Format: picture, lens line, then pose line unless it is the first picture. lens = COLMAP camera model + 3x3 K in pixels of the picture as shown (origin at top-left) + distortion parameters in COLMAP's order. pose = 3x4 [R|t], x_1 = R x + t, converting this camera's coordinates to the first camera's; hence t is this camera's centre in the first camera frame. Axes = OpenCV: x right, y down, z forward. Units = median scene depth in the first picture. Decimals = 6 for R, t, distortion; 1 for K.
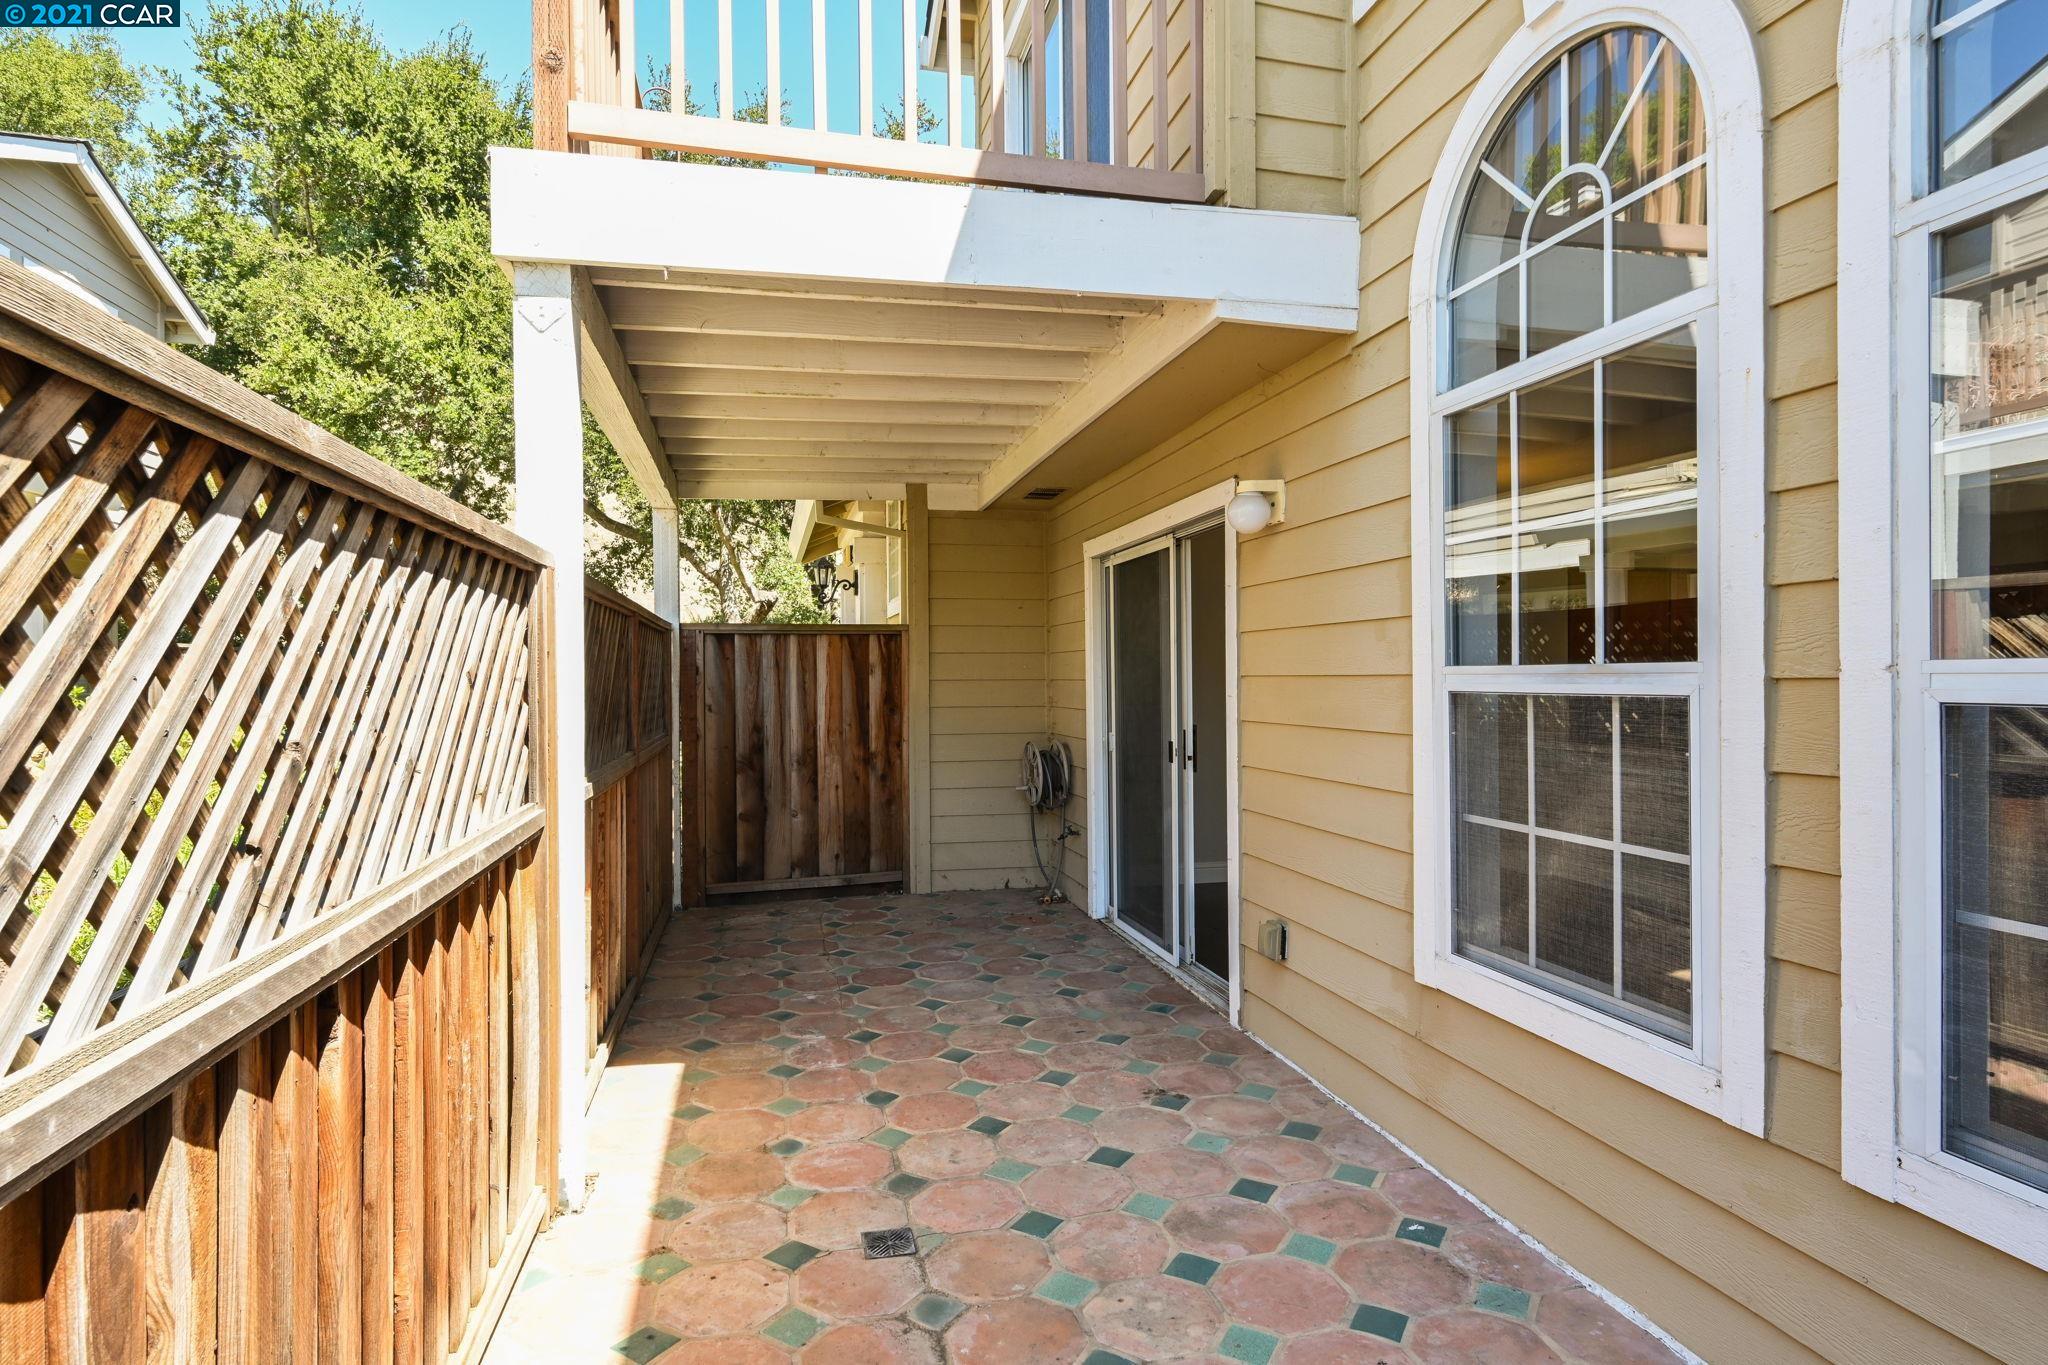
lens RADIAL K [[1046.7, 0, 1024.0], [0, 1046.7, 682.5], [0, 0, 1]] dist [-0.003806, -0.001295]
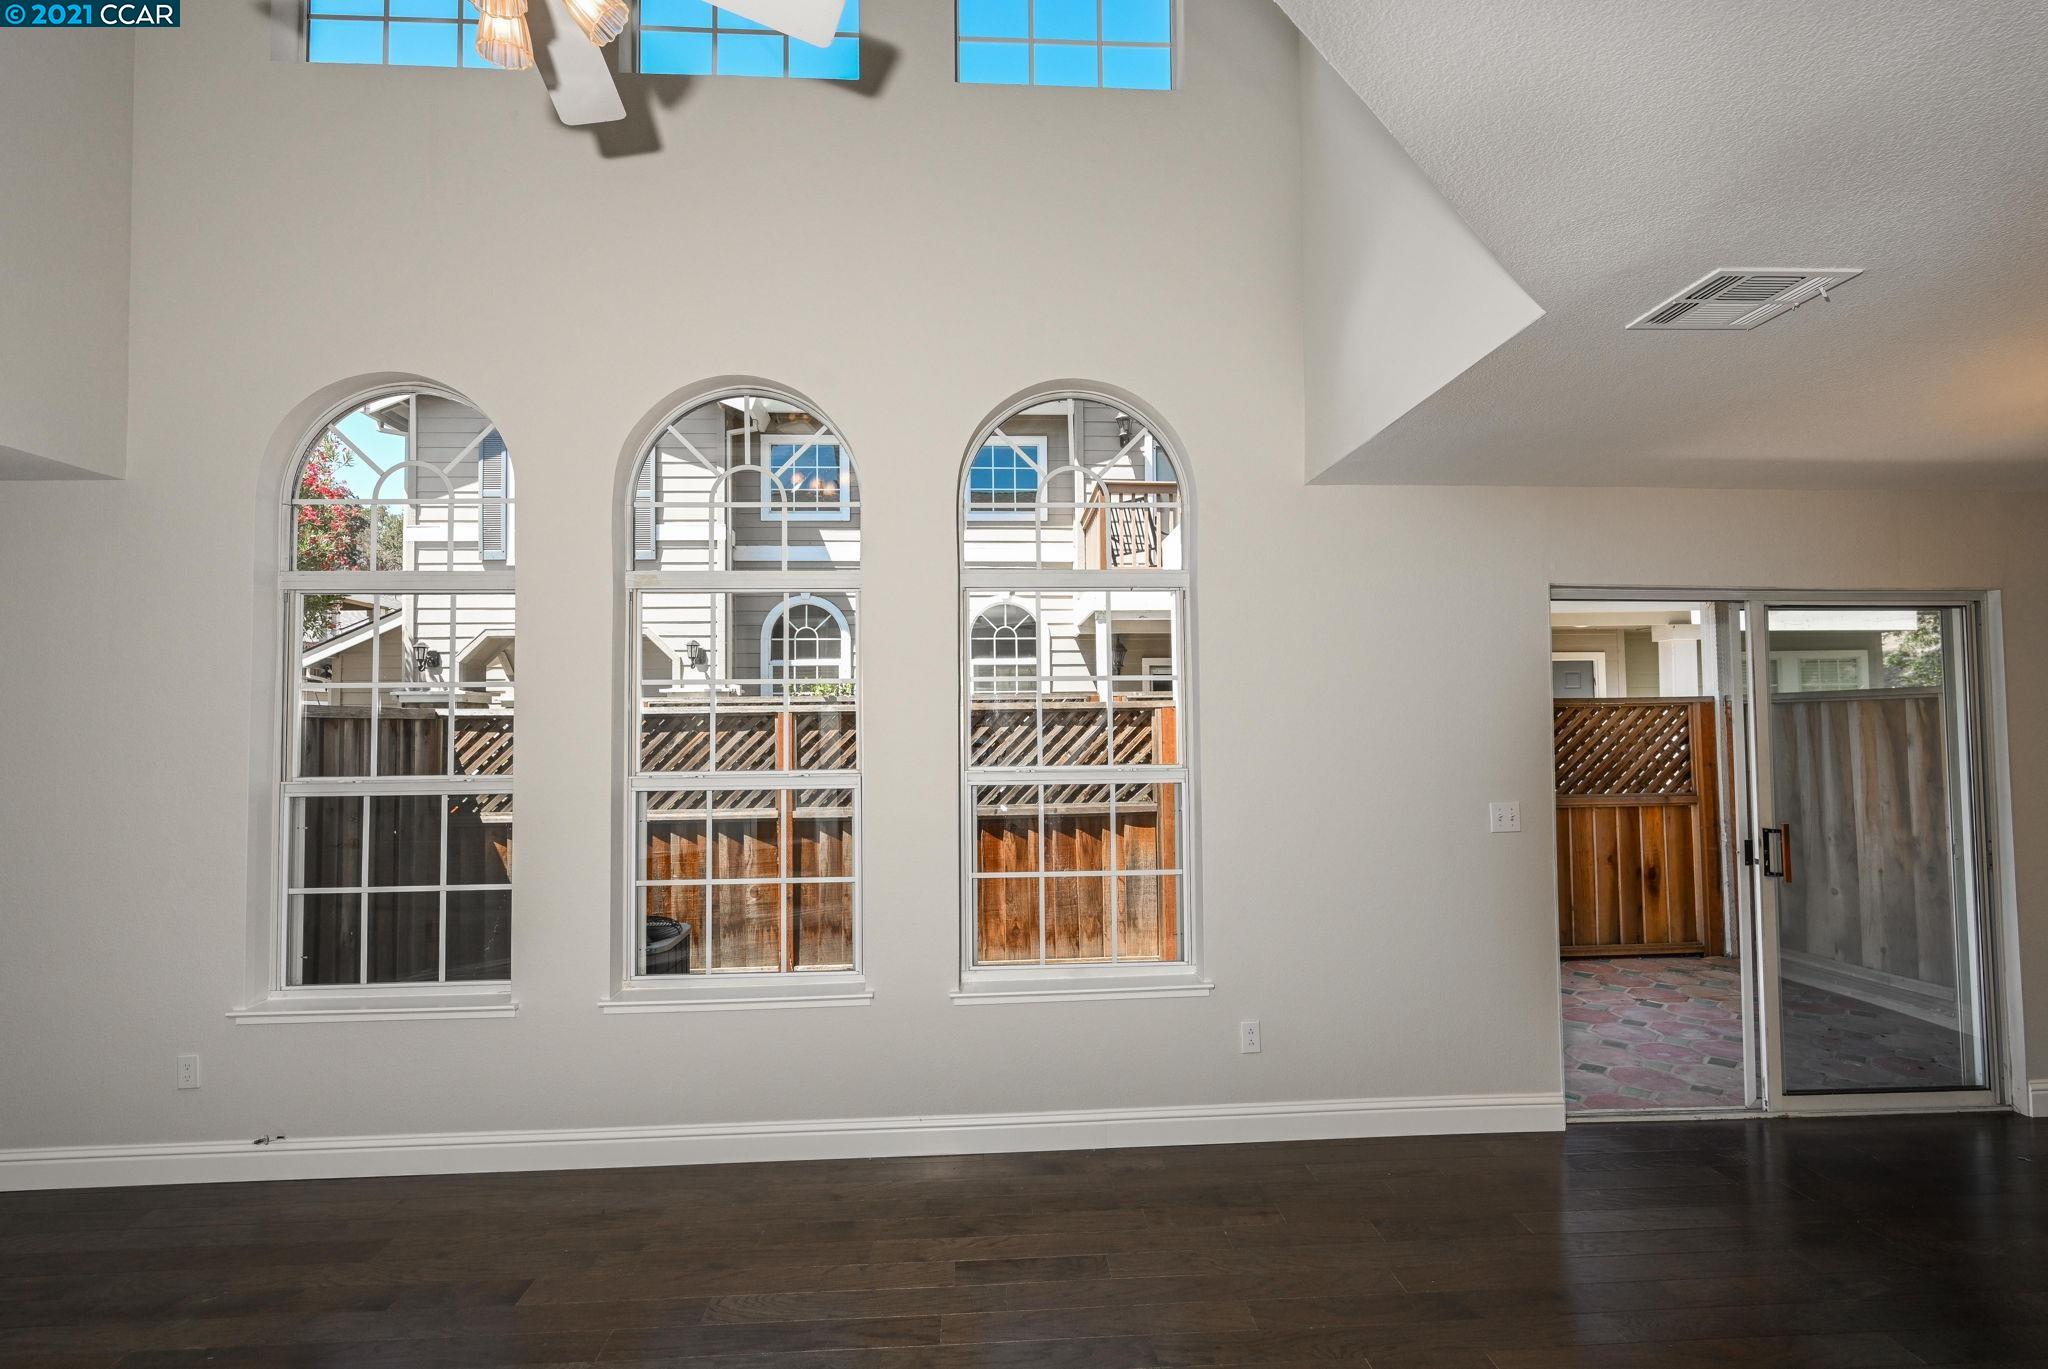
lens RADIAL K [[936.7, 0, 1024.0], [0, 936.7, 684.5], [0, 0, 1]] dist [-0.000246, -0.000068]
pose [[-0.177761, -0.035837, -0.983421, 0.744821], [0.013819, 0.999147, -0.038908, -0.038270], [0.983977, -0.020506, -0.177114, 0.429239]]
